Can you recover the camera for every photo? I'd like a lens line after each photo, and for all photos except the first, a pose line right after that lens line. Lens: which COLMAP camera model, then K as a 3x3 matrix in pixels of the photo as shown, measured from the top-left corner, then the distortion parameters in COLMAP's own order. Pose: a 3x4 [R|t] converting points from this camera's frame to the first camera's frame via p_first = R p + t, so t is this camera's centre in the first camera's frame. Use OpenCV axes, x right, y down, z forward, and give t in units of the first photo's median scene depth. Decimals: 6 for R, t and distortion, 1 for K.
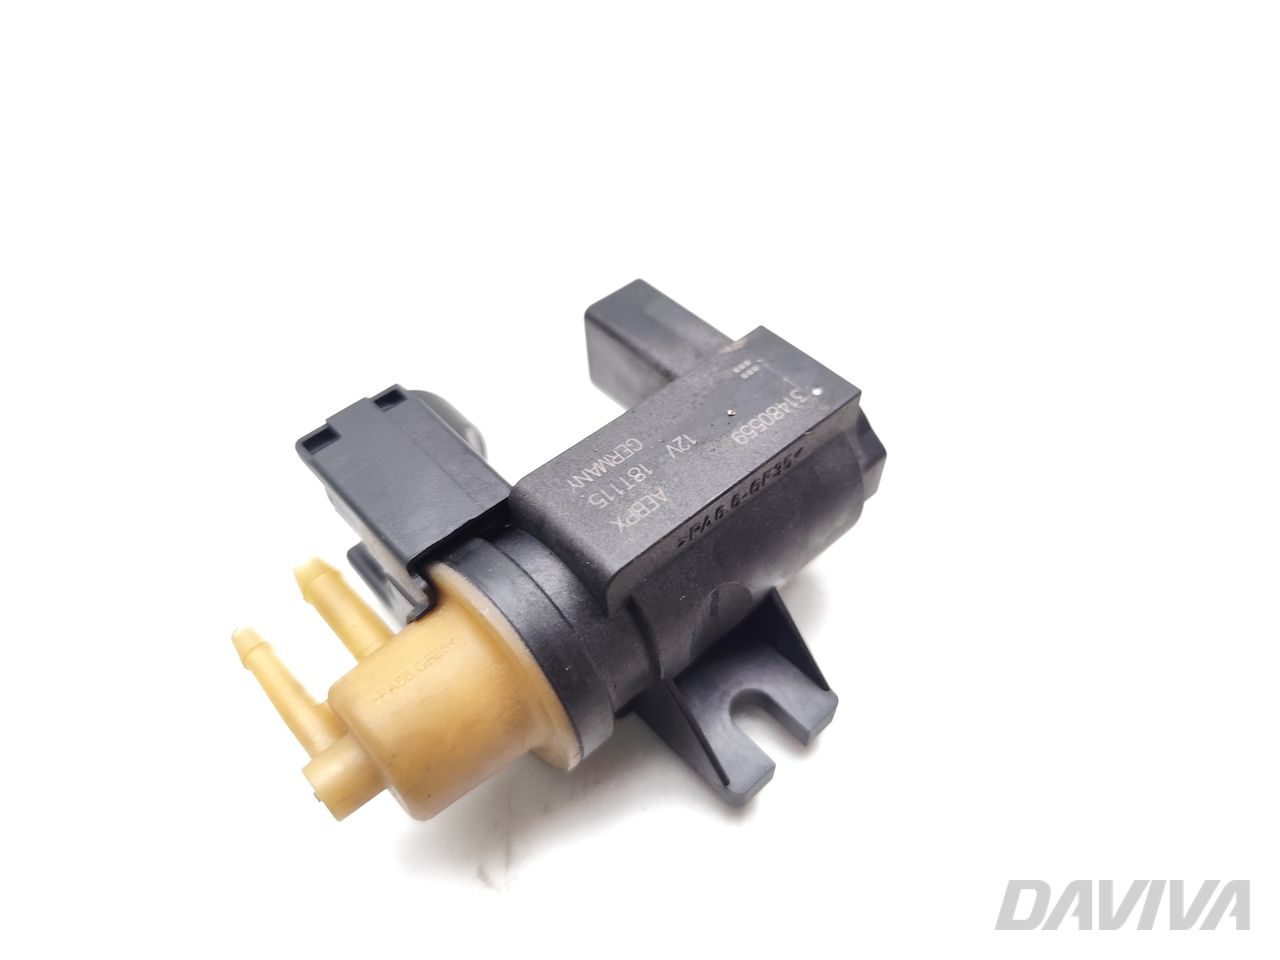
lens RADIAL K [[964.8, 0, 640.0], [0, 964.8, 480.0], [0, 0, 1]] dist [-0.003244, -0.000901]
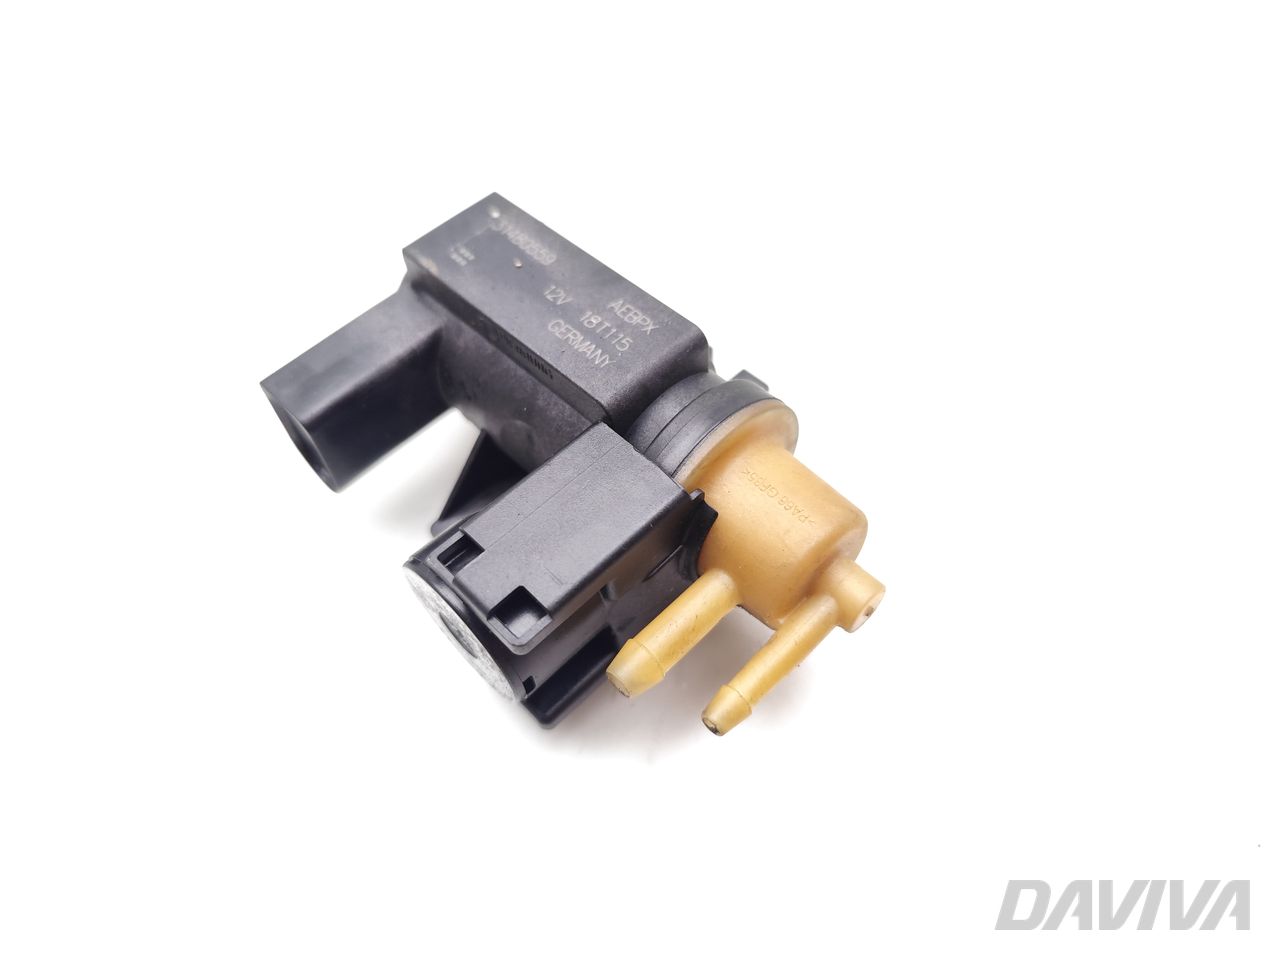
lens RADIAL K [[964.8, 0, 640.0], [0, 964.8, 480.0], [0, 0, 1]] dist [-0.003244, -0.000901]
pose [[-0.046974, -0.804919, 0.591523, -0.761187], [0.789396, 0.332949, 0.515751, -0.446137], [-0.612084, 0.491173, 0.619760, 0.348843]]
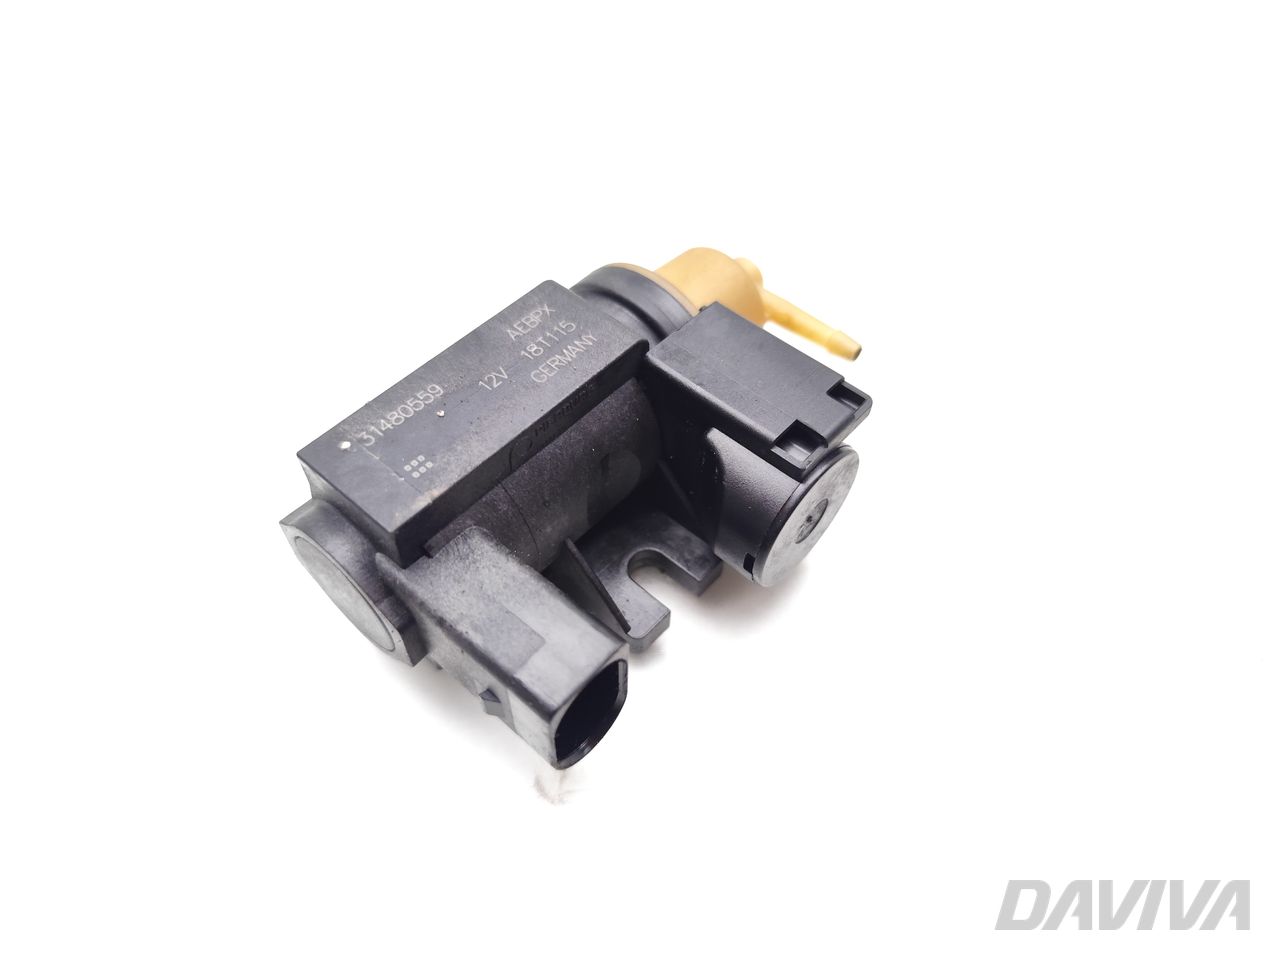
lens RADIAL K [[964.8, 0, 640.0], [0, 964.8, 480.0], [0, 0, 1]] dist [-0.003244, -0.000901]
pose [[-0.994520, 0.089712, -0.053685, -0.046864], [-0.070899, -0.201339, 0.976952, -1.042552], [0.076835, 0.975405, 0.206596, 0.874783]]
